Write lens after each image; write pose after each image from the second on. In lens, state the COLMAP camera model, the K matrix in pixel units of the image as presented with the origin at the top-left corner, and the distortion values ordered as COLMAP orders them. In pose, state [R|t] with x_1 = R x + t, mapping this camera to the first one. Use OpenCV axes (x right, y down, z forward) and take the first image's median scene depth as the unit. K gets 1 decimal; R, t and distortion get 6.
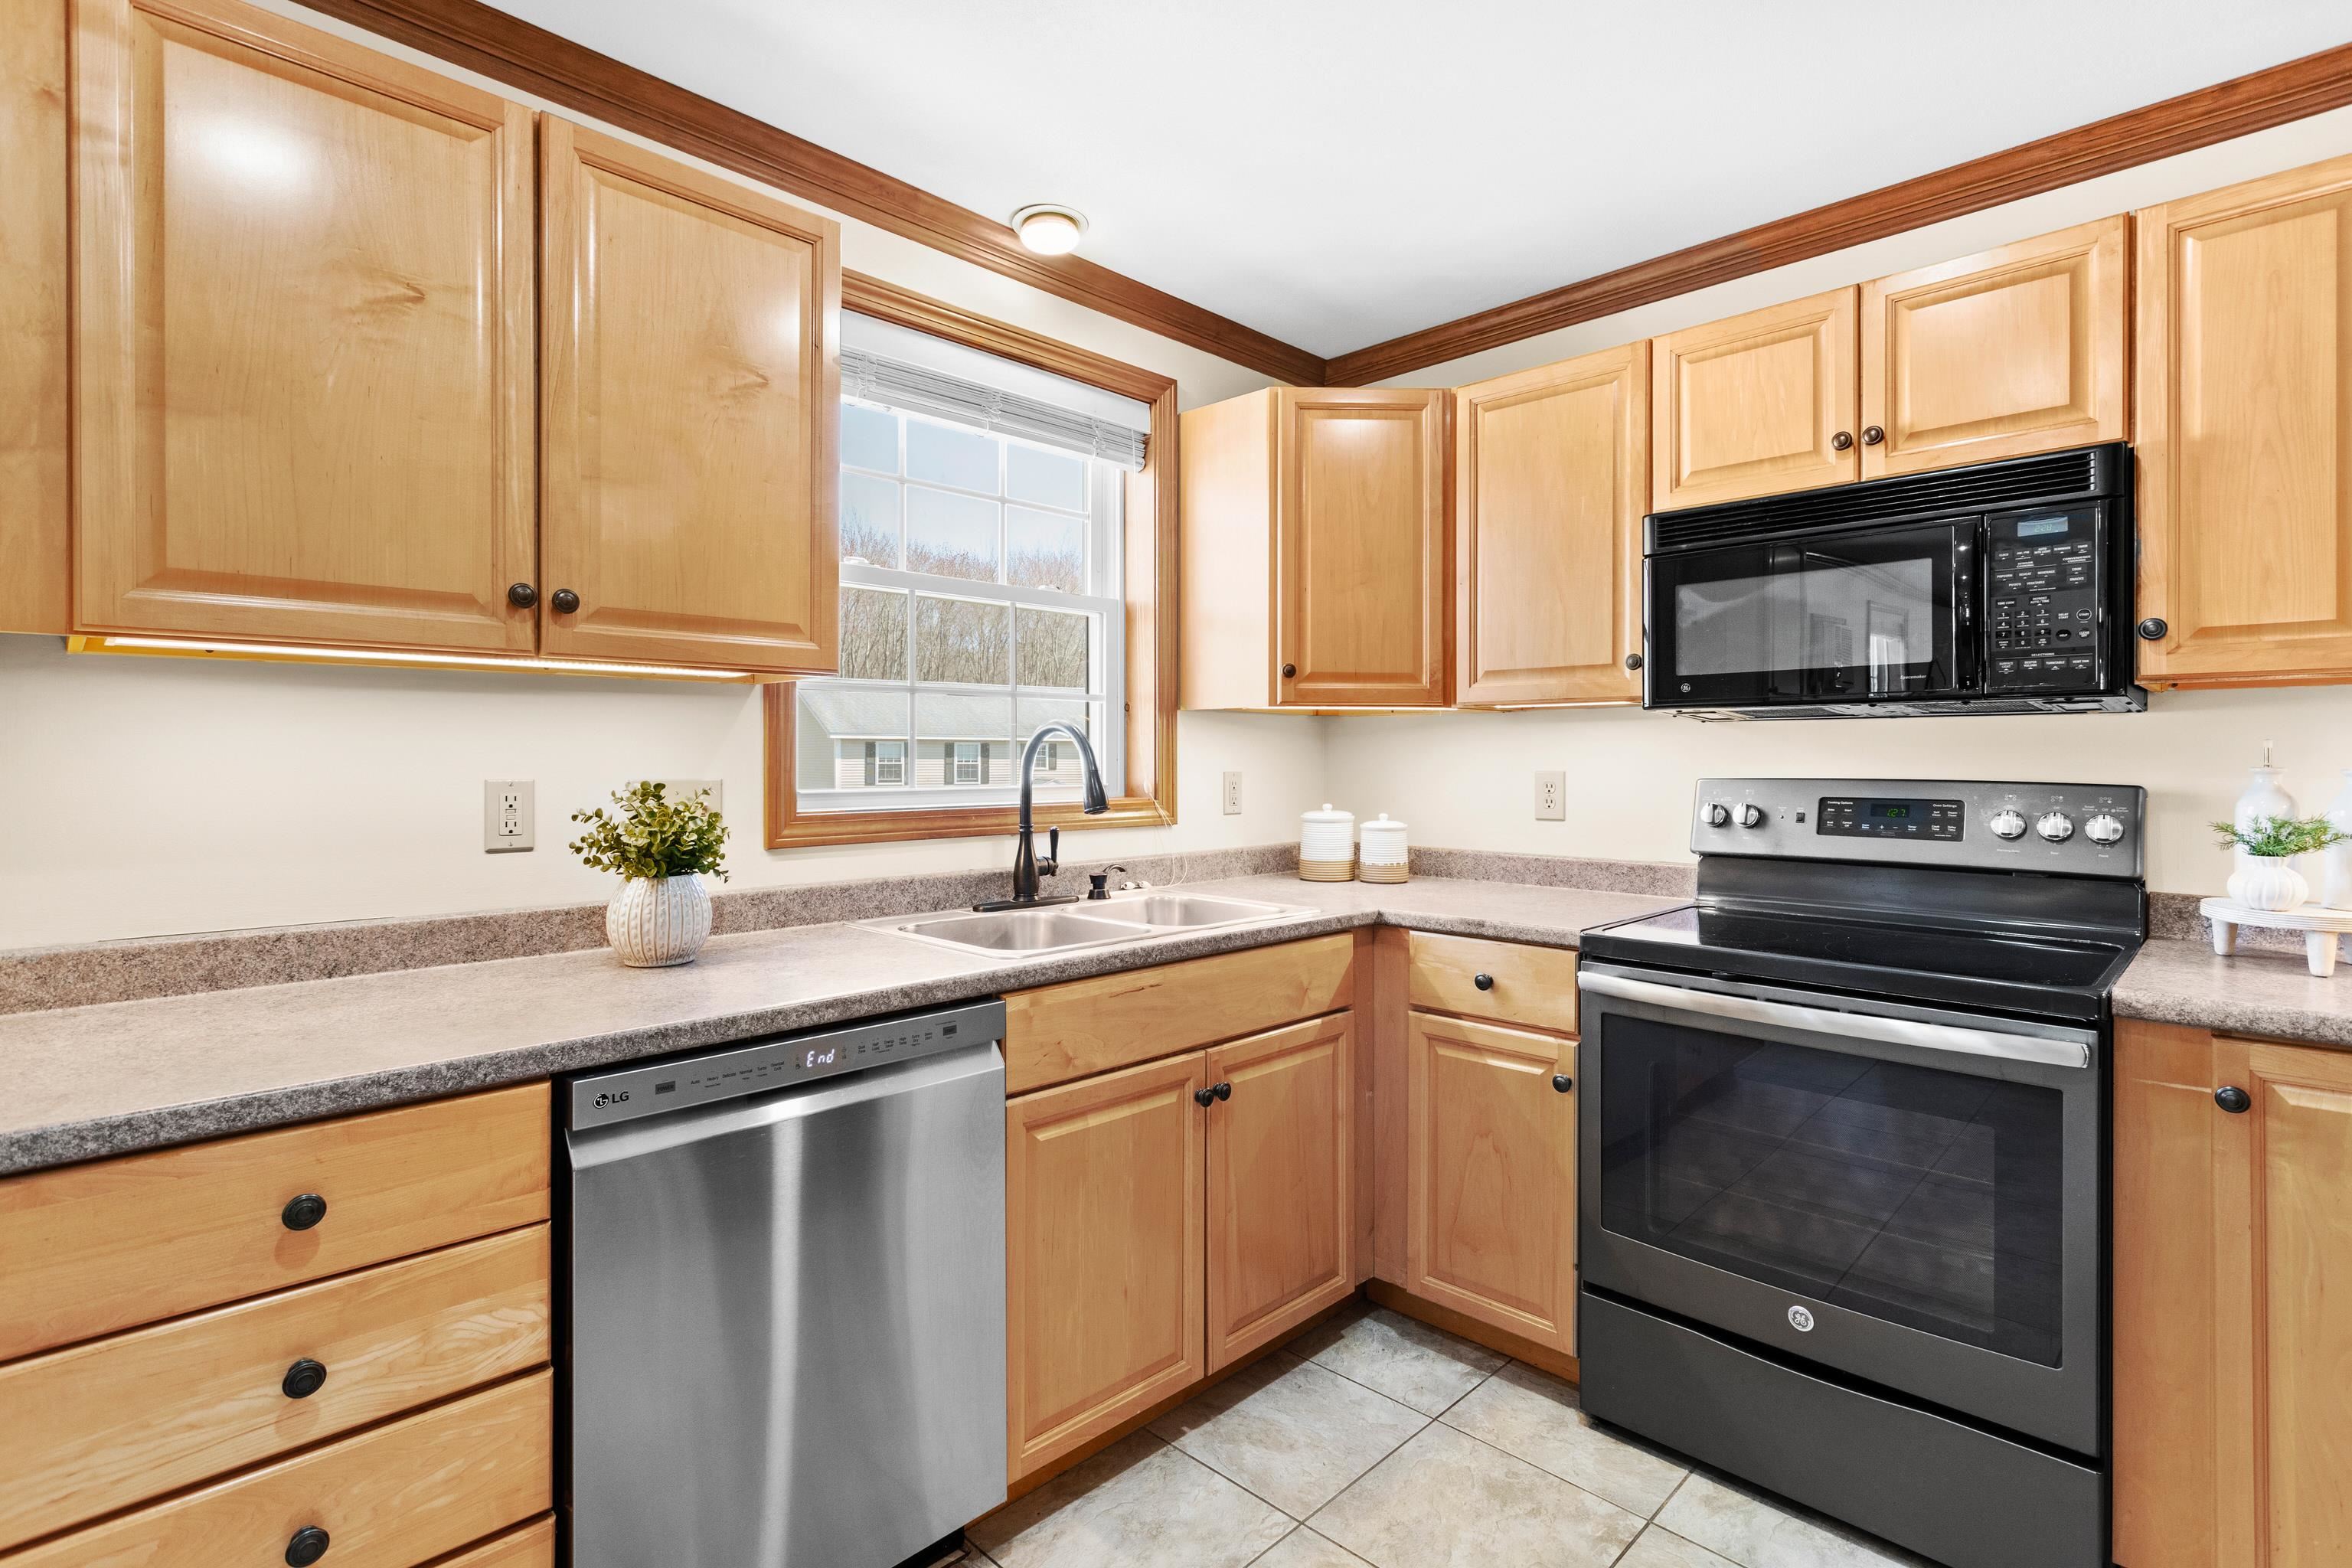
lens RADIAL K [[1119.8, 0, 1182.9], [0, 1119.8, 759.5], [0, 0, 1]] dist [0.001121, 0.001223]
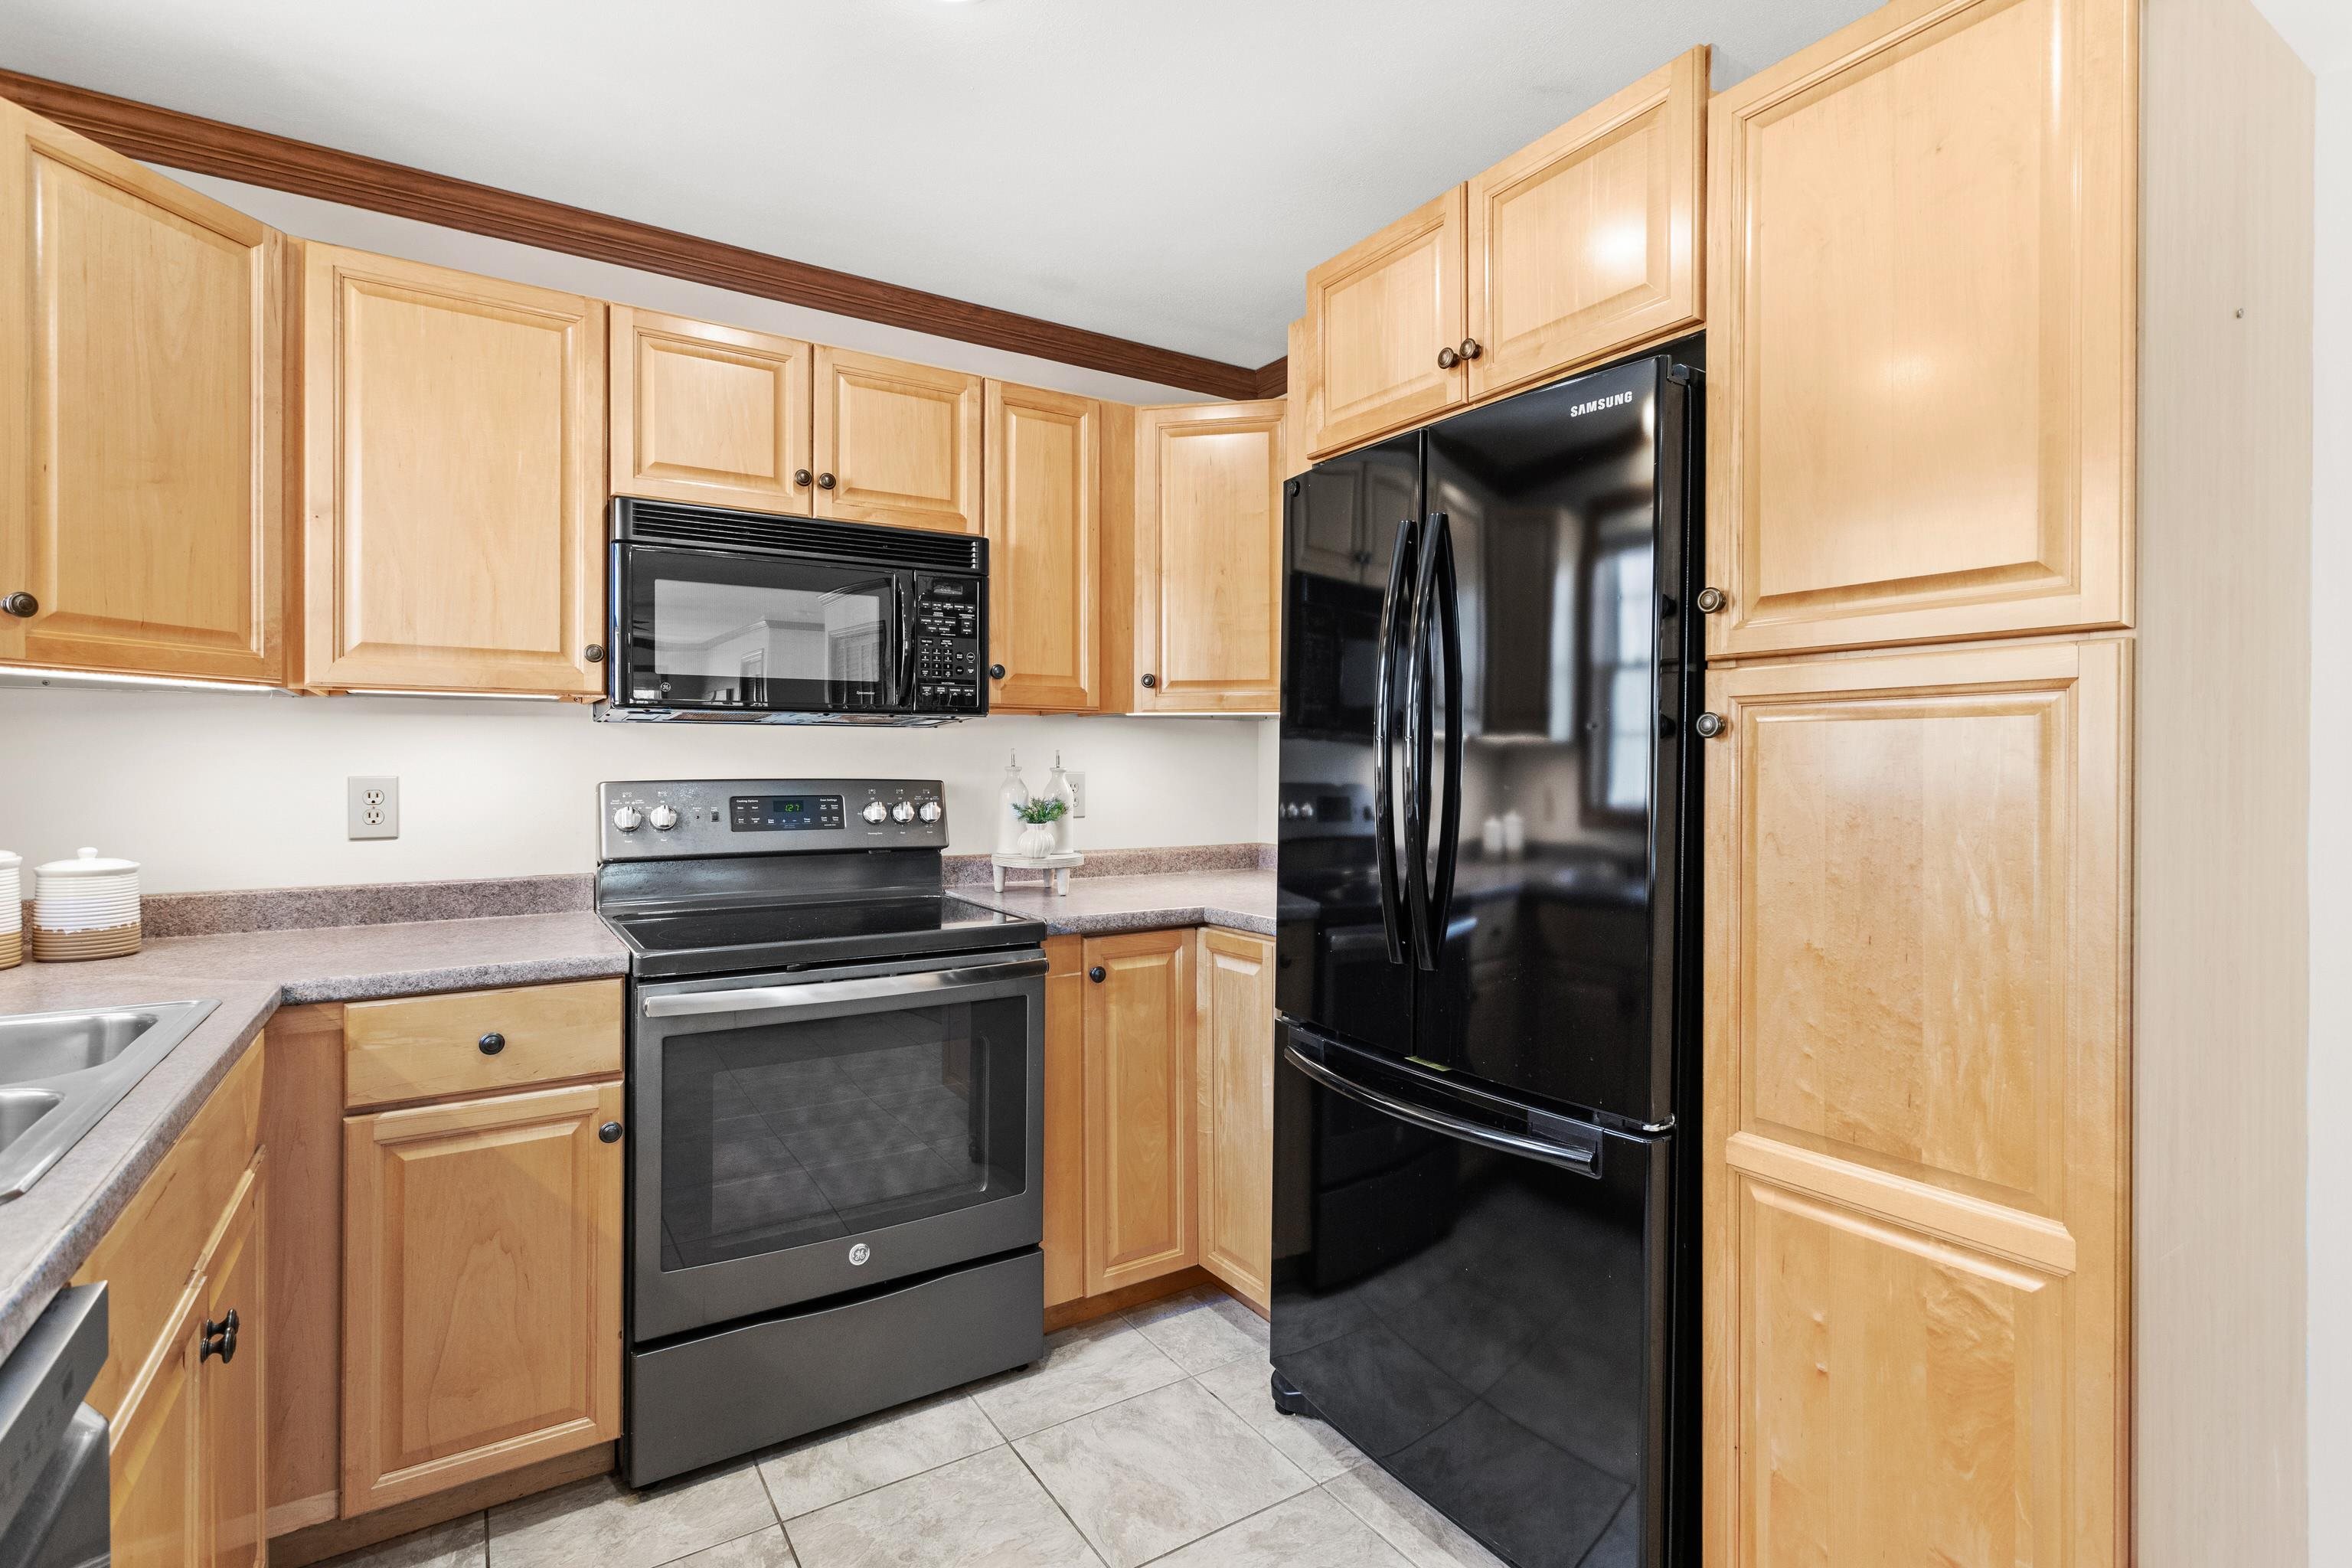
lens RADIAL K [[1119.8, 0, 1184.0], [0, 1119.8, 769.1], [0, 0, 1]] dist [0.001121, 0.001223]
pose [[0.217858, -0.005000, 0.975968, -0.406821], [0.000201, 0.999987, 0.005078, 0.001763], [-0.975980, -0.000910, 0.217856, 0.367116]]
